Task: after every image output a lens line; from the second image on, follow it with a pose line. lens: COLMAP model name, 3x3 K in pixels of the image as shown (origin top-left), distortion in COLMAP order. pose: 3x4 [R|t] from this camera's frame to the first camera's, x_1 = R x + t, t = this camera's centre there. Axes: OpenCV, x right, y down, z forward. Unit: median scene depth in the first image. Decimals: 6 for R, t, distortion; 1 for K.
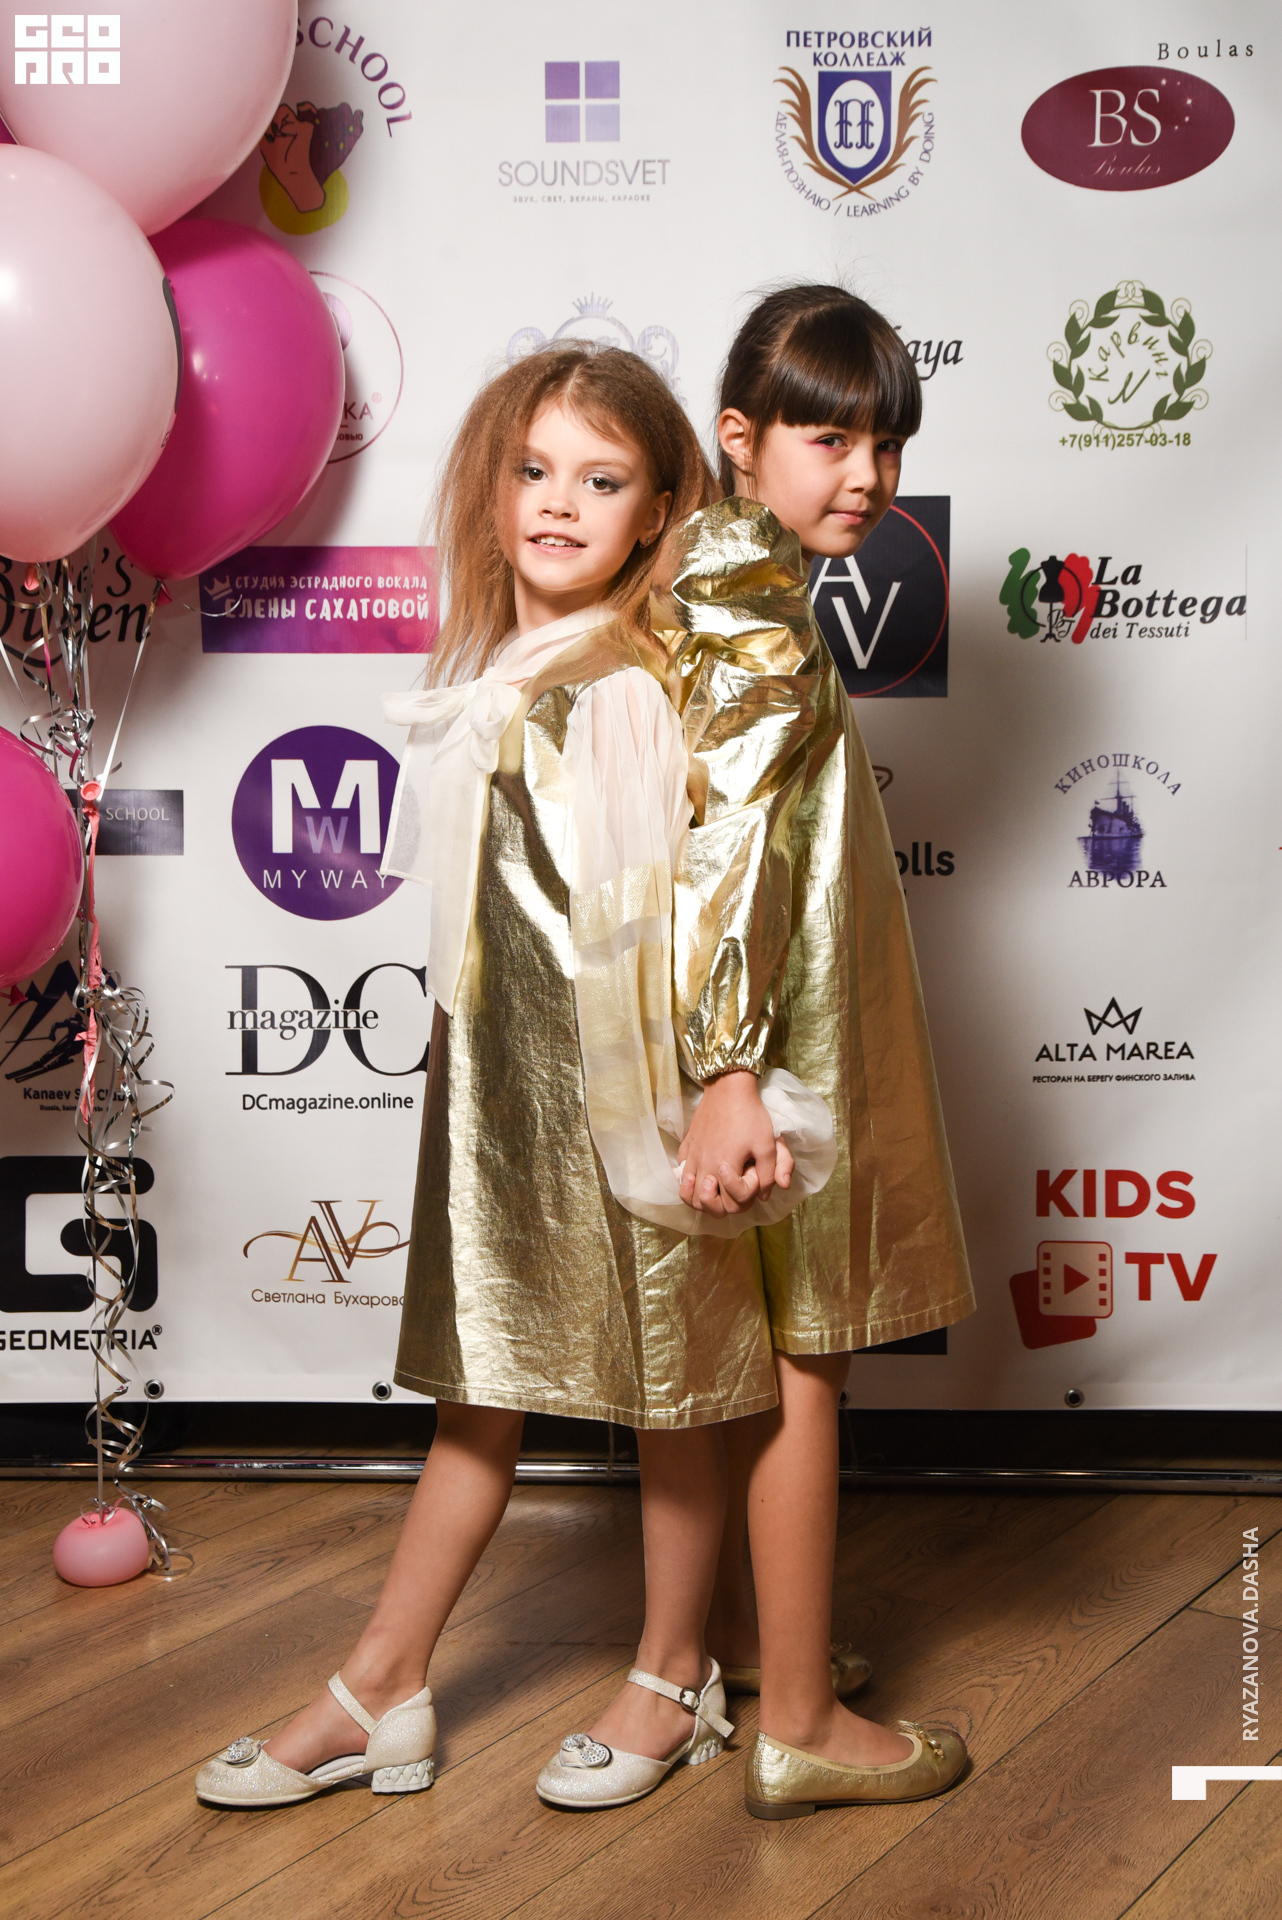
lens RADIAL K [[2340.2, 0, 659.1], [0, 2340.2, 928.6], [0, 0, 1]] dist [0.034133, 0.233749]
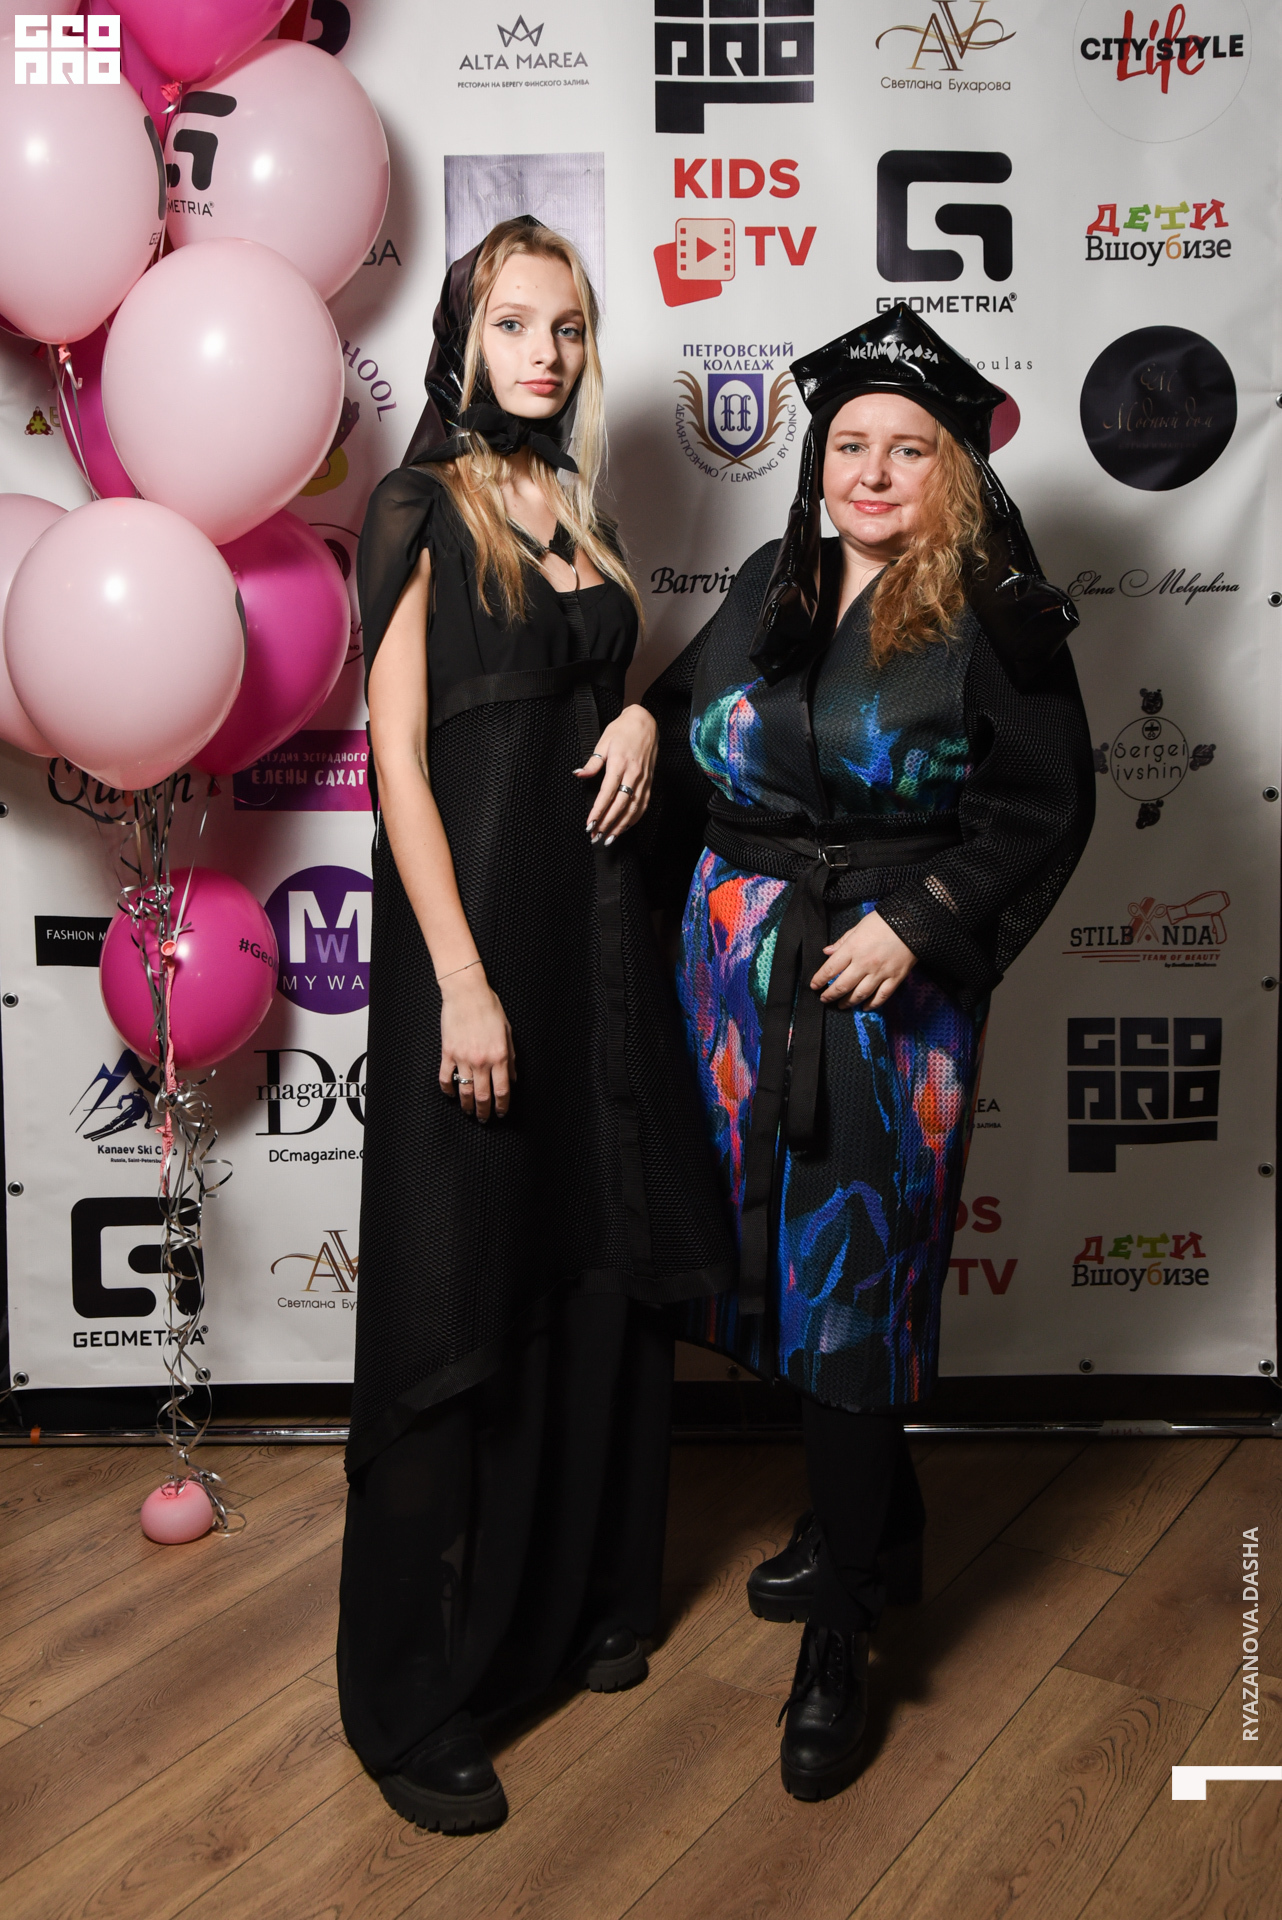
lens RADIAL K [[2103.6, 0, 630.7], [0, 2103.6, 807.7], [0, 0, 1]] dist [-0.036778, 0.149164]
pose [[0.998938, -0.010792, 0.044793, -0.029728], [0.010136, 0.999838, 0.014847, -0.136688], [-0.044946, -0.014378, 0.998886, -0.164735]]
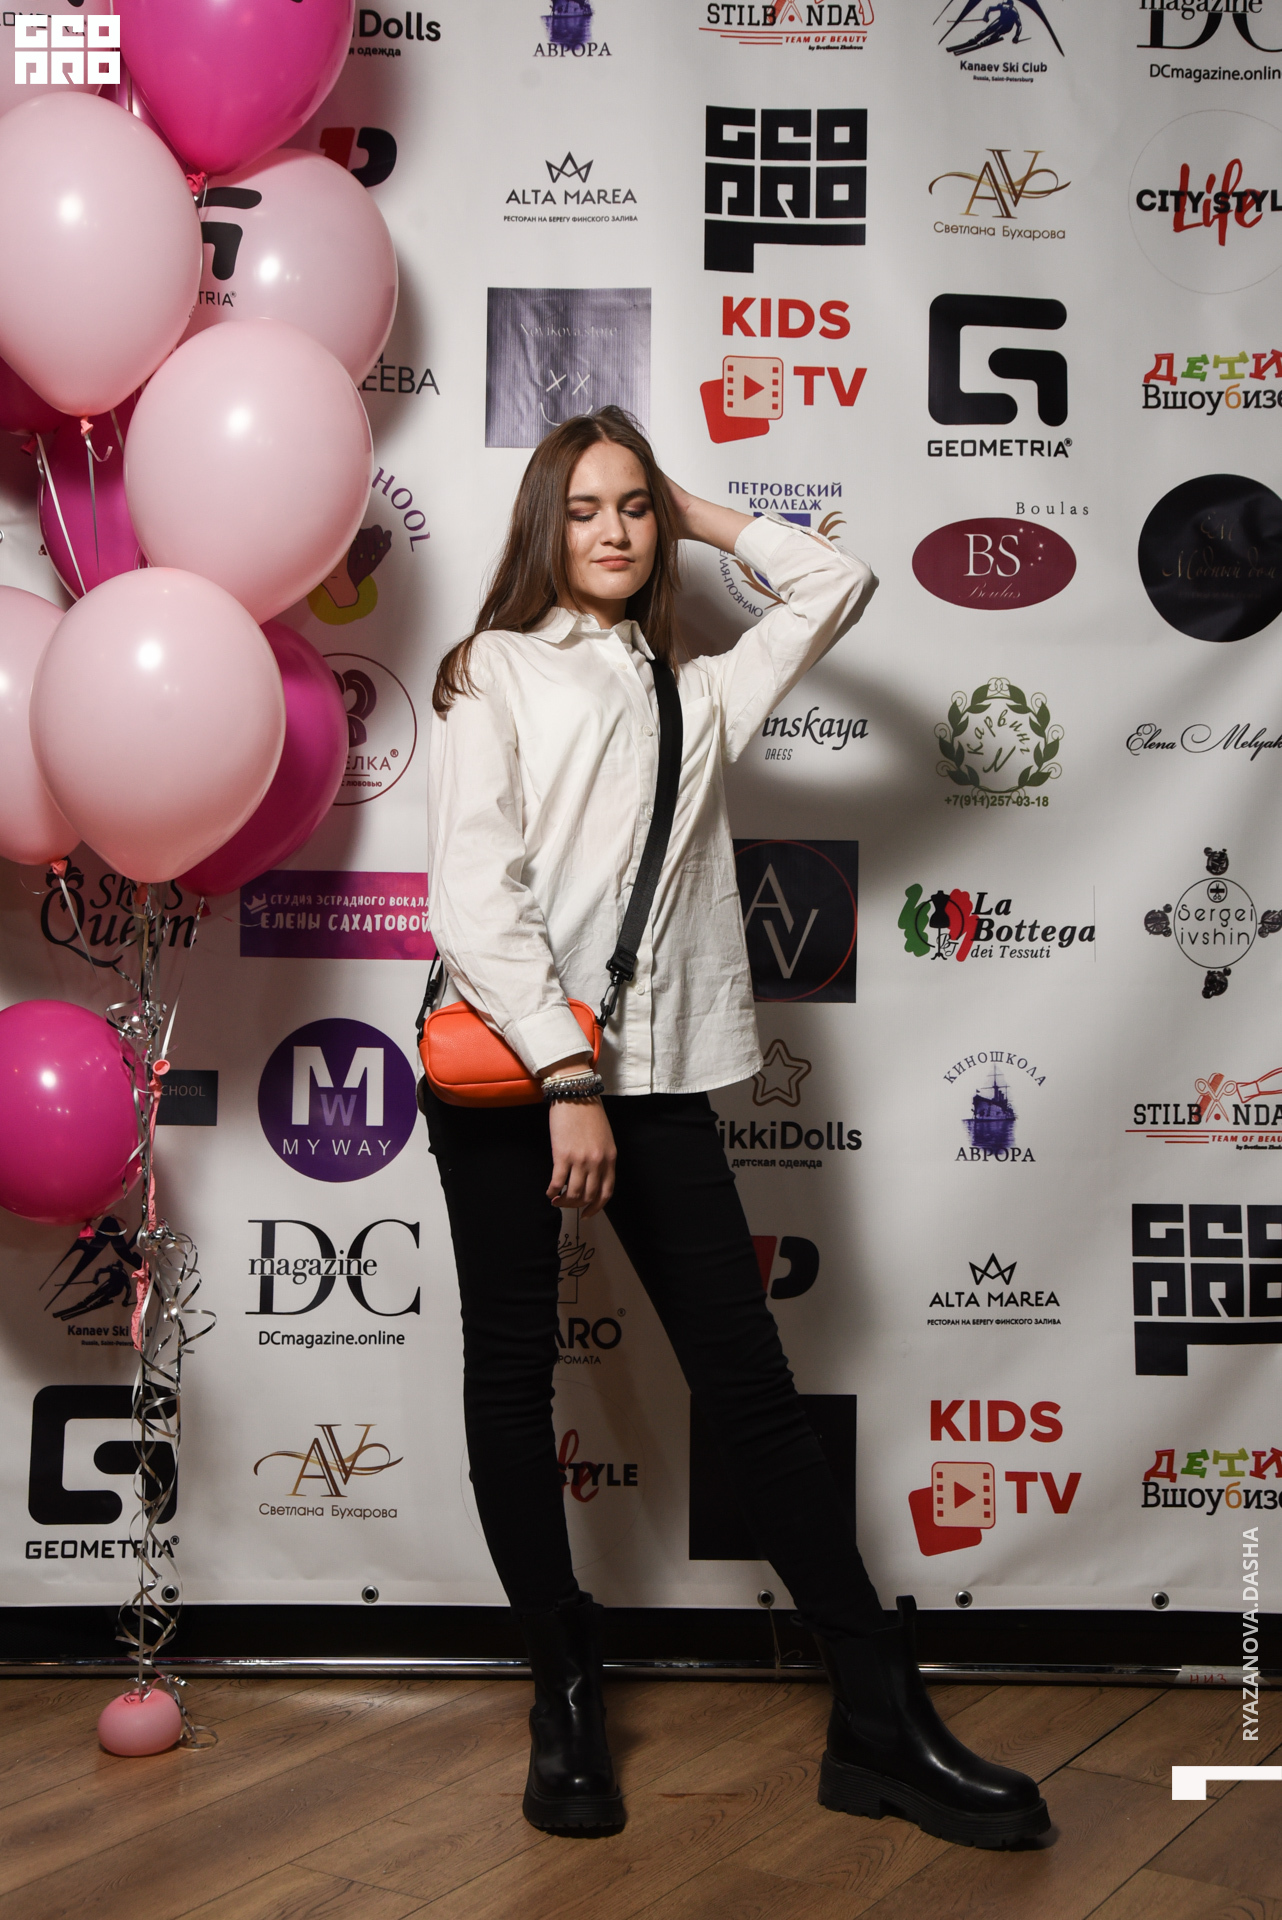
lens RADIAL K [[2331.3, 0, 646.7], [0, 2331.3, 912.7], [0, 0, 1]] dist [0.019829, 0.224433]
pose [[0.997899, 0.018246, 0.062172, -0.062681], [-0.009337, 0.990011, -0.140680, 0.026862], [-0.064118, 0.139804, 0.988101, -0.202039]]
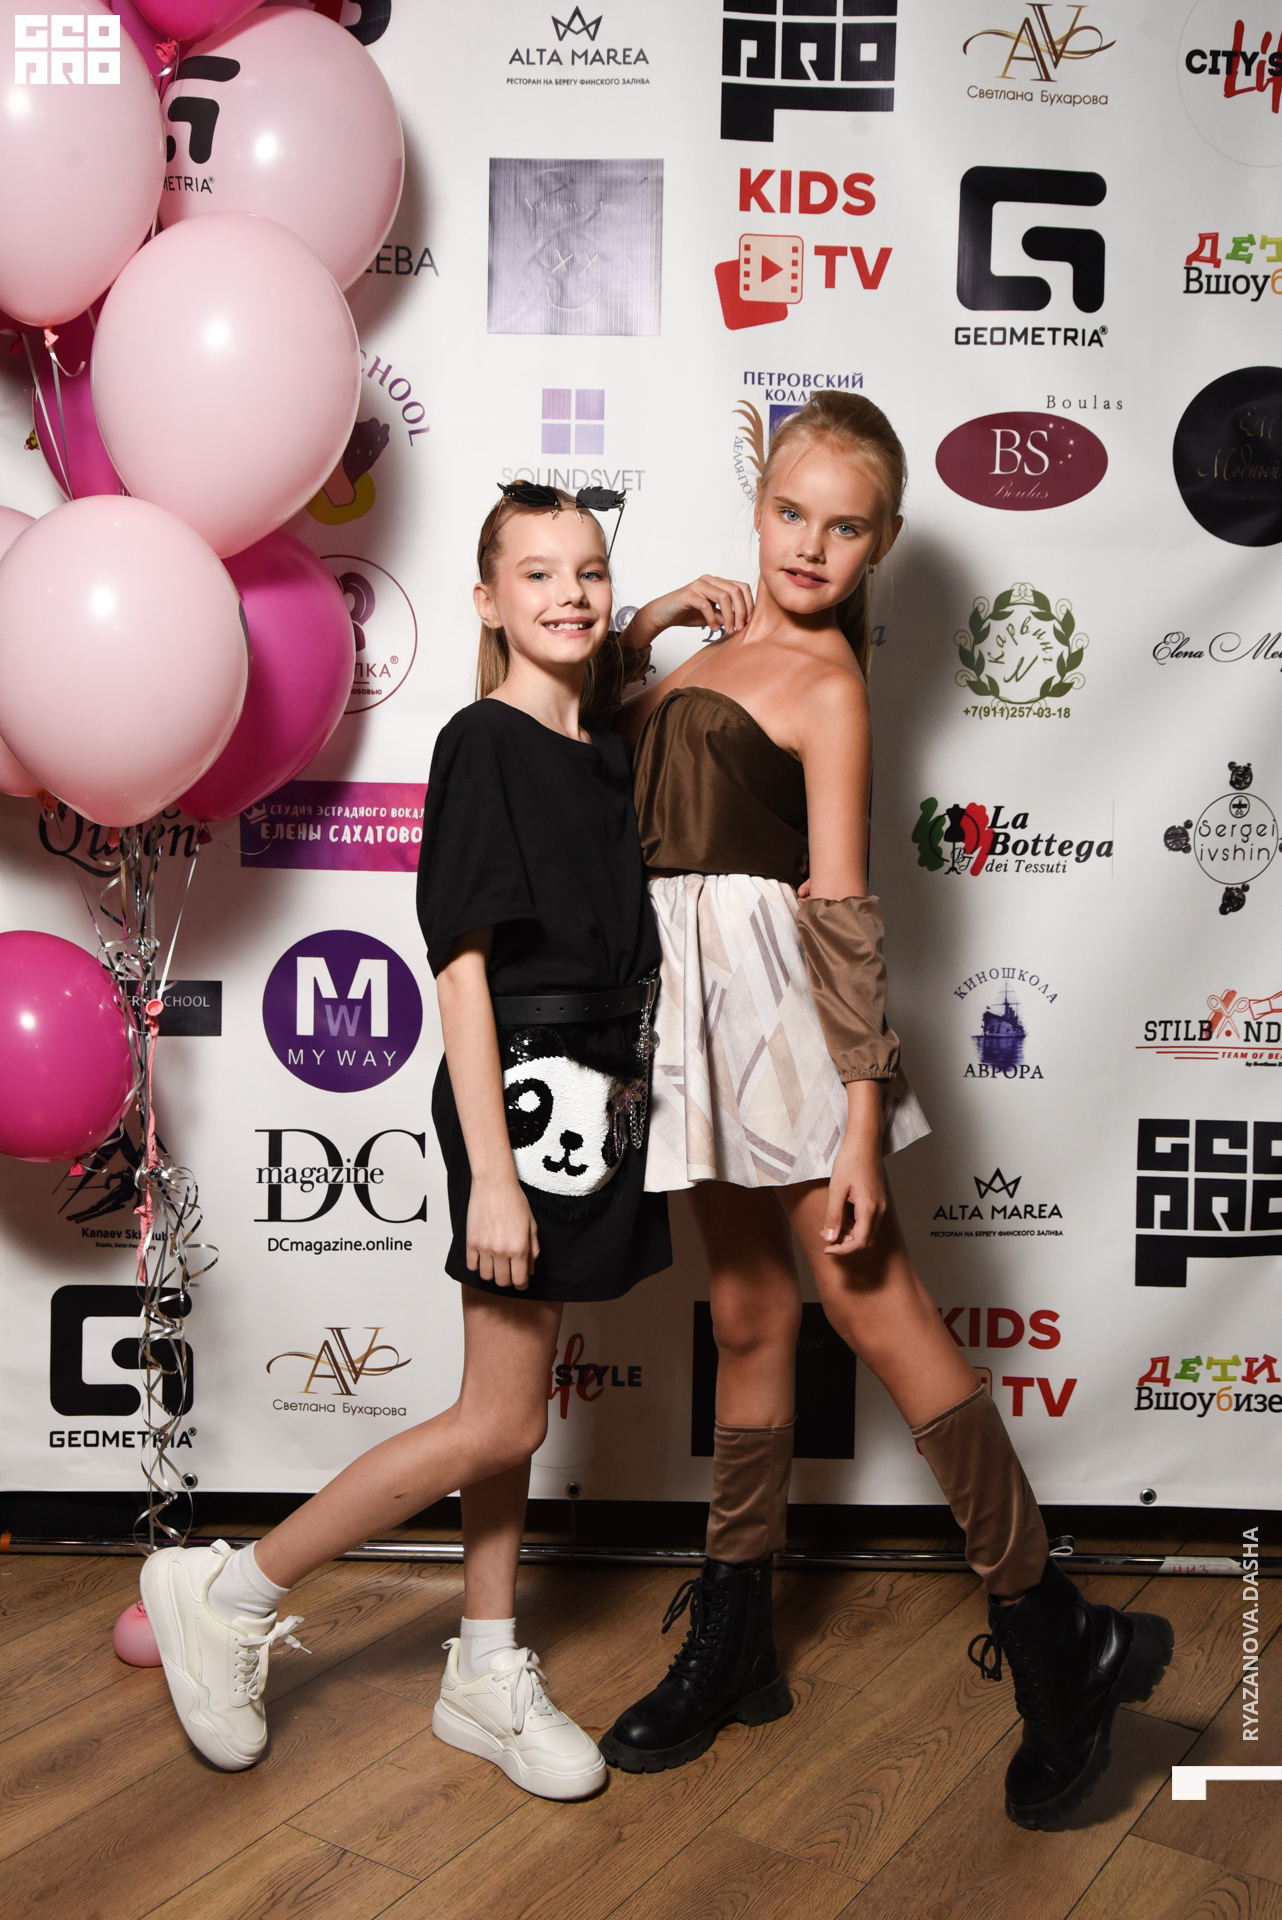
lens RADIAL K [[2028.0, 0, 653.4], [0, 2028.0, 929.6], [0, 0, 1]] dist [-0.045067, 0.158194]
pose [[0.998669, 0.017423, 0.048552, -0.036633], [-0.017814, 0.999812, 0.007639, -0.099477], [-0.048410, -0.008494, 0.998791, -0.031194]]
